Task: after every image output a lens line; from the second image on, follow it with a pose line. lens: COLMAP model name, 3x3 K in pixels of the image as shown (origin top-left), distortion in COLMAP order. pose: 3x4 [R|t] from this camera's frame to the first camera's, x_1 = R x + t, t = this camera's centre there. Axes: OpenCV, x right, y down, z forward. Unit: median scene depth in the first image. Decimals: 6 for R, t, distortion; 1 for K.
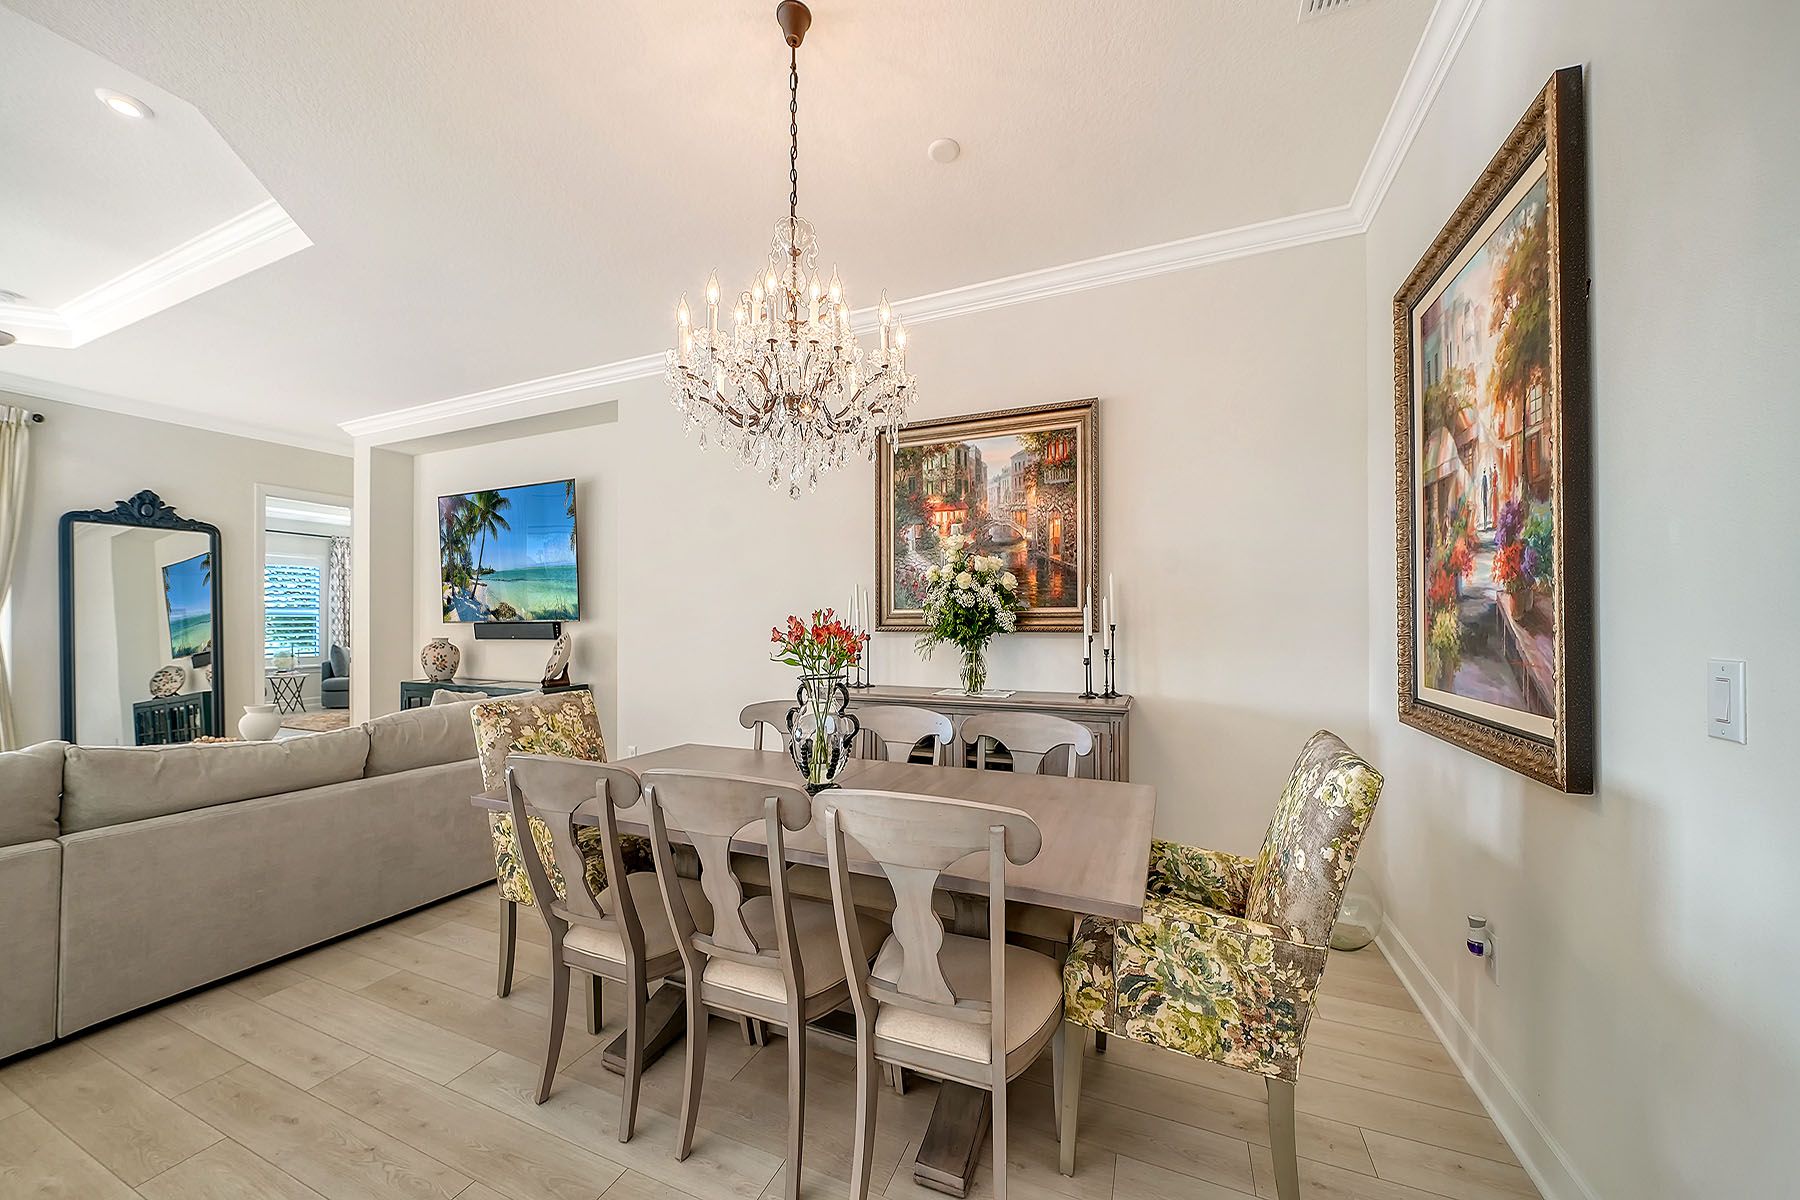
lens RADIAL K [[632.5, 0, 908.1], [0, 632.5, 618.1], [0, 0, 1]] dist [-0.001471, -0.001111]
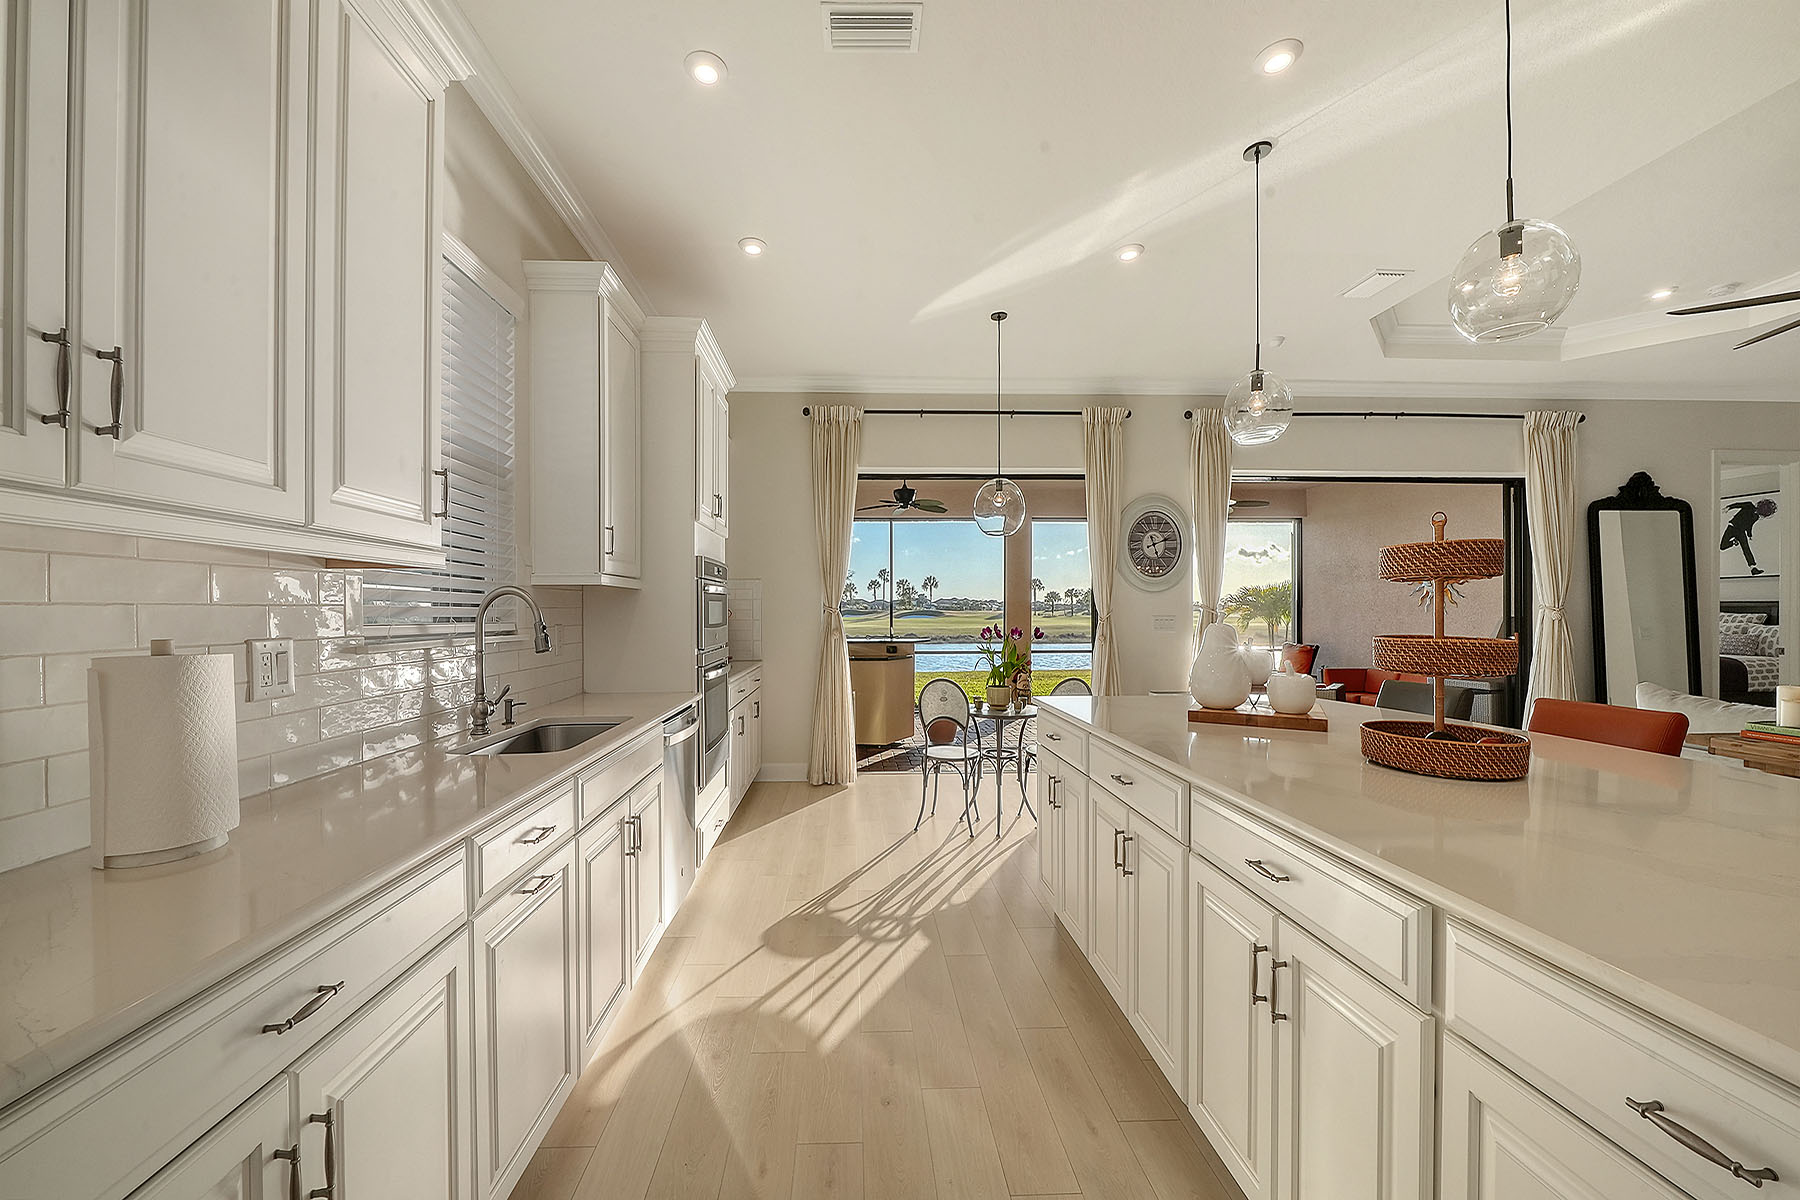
lens RADIAL K [[653.5, 0, 866.8], [0, 653.5, 612.1], [0, 0, 1]] dist [-0.003510, -0.000605]
pose [[0.412119, 0.002434, -0.911127, -0.728096], [0.009933, 0.999925, 0.007164, 0.000708], [0.911076, -0.012003, 0.412064, -0.531073]]
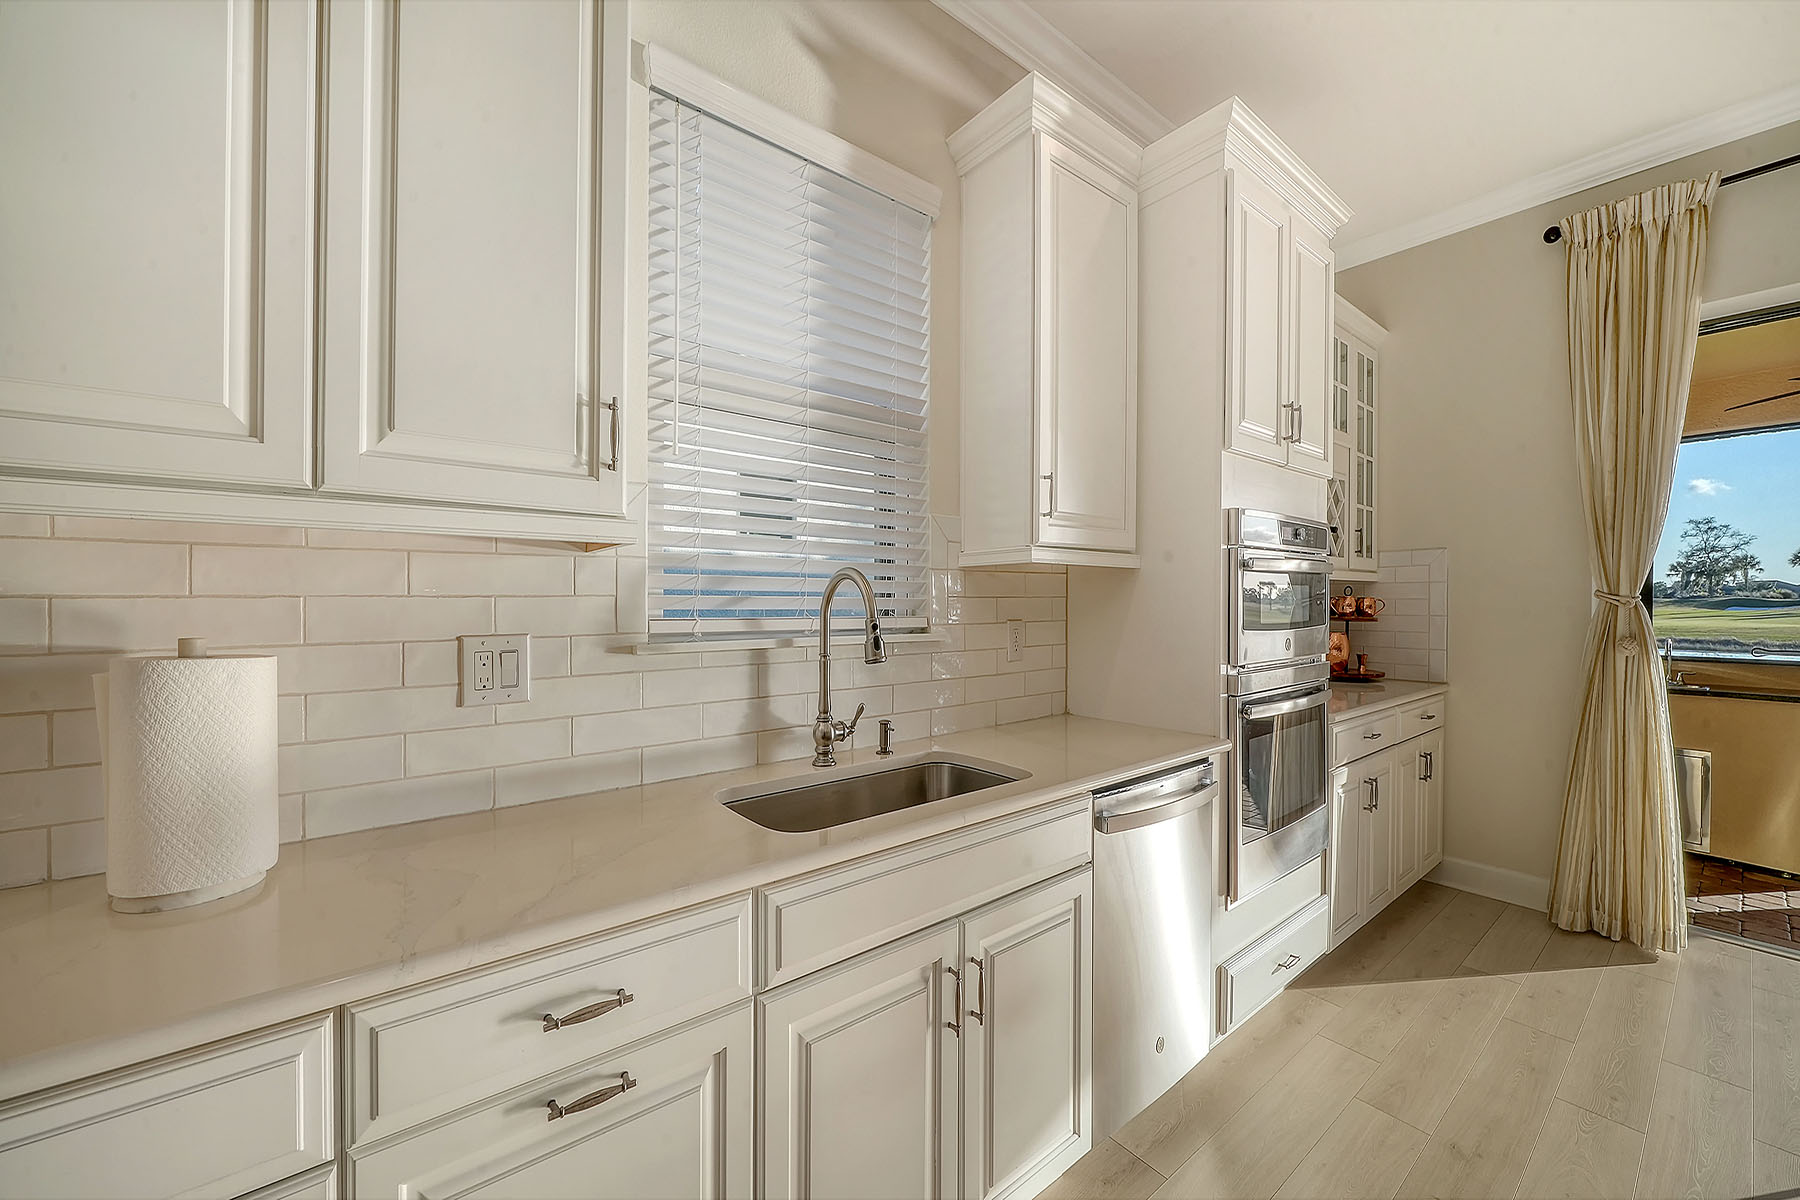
lens RADIAL K [[653.5, 0, 901.8], [0, 653.5, 606.2], [0, 0, 1]] dist [-0.003510, -0.000605]
pose [[-0.493452, 0.008653, -0.869730, -0.929628], [0.010963, 0.999933, 0.003729, 0.001636], [0.869704, -0.007694, -0.493514, -0.411025]]
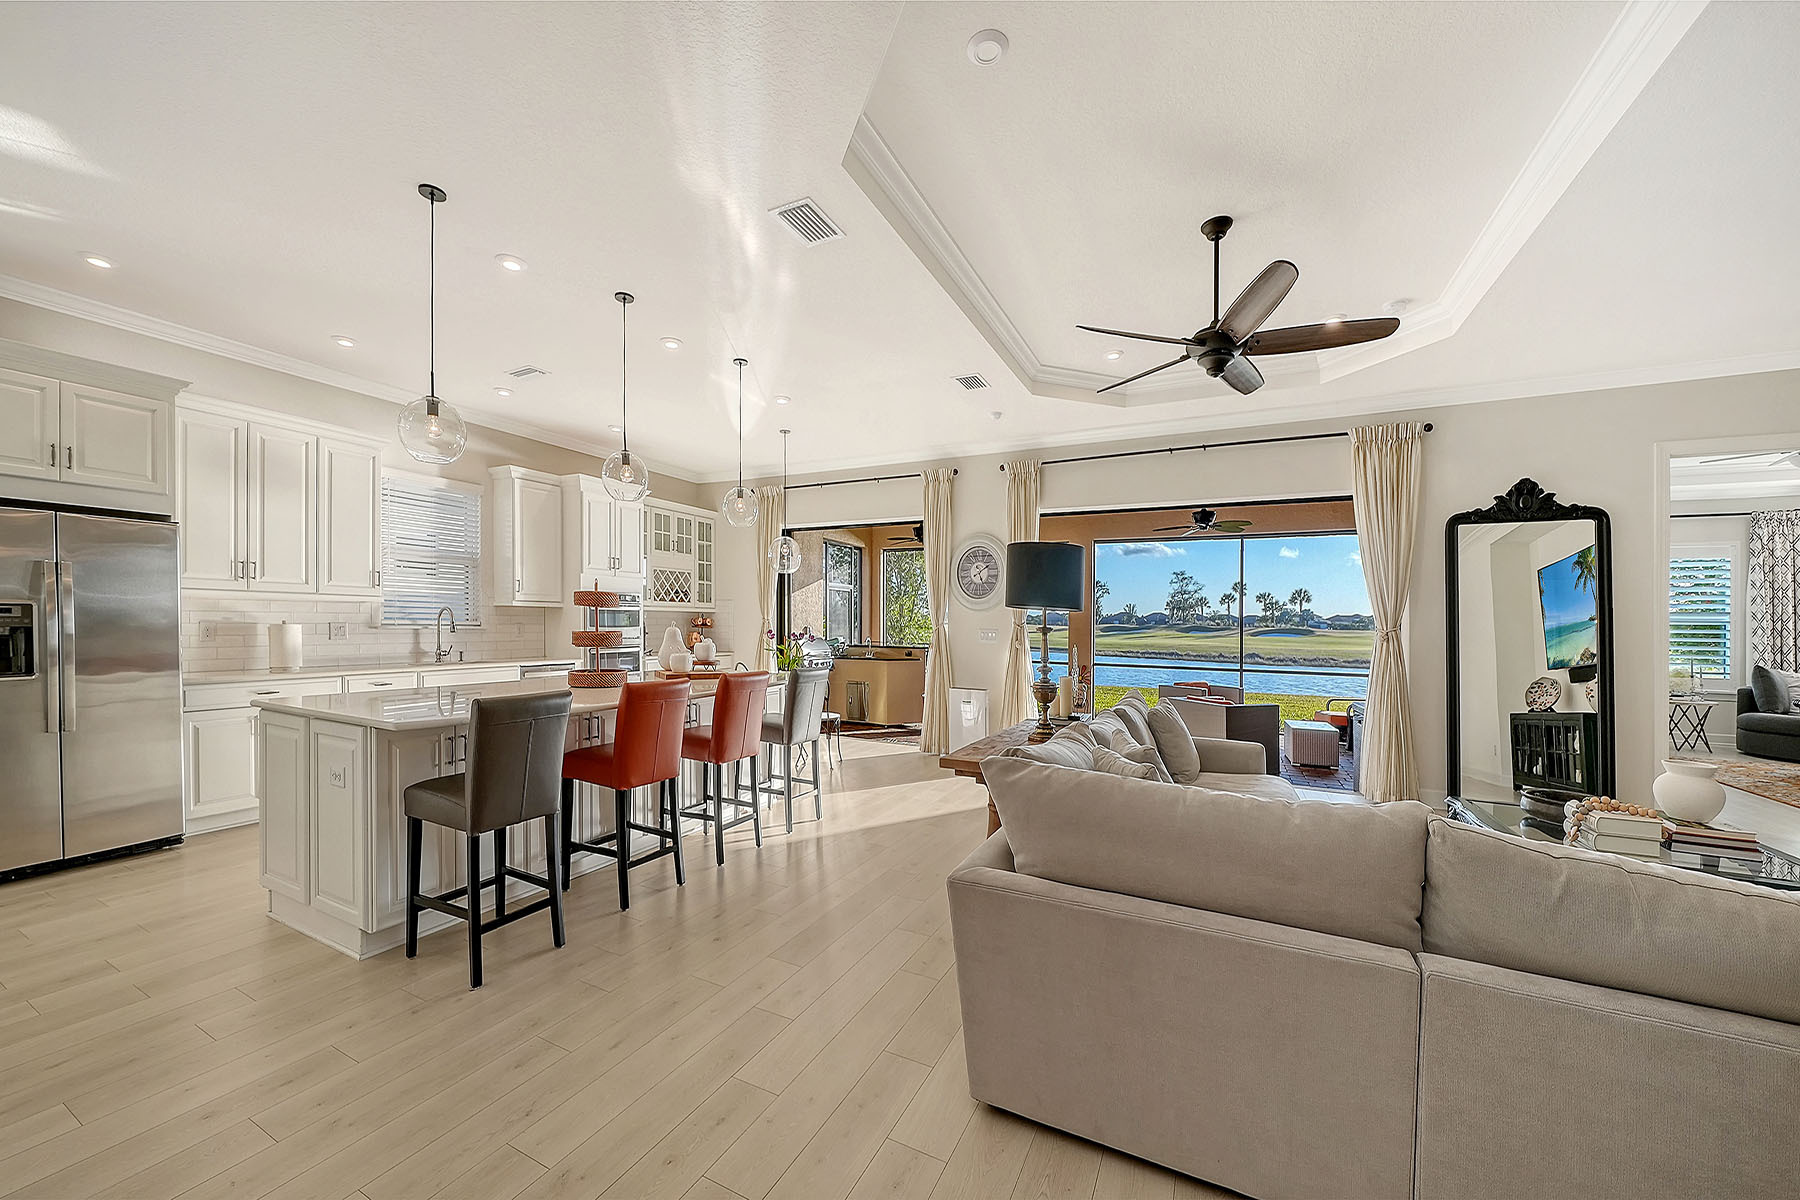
lens RADIAL K [[653.5, 0, 891.9], [0, 653.5, 614.5], [0, 0, 1]] dist [-0.003510, -0.000605]
pose [[-0.075840, -0.010212, -0.997068, -0.225266], [-0.008495, 0.999918, -0.009595, 0.001837], [0.997084, 0.007743, -0.075920, 0.179395]]
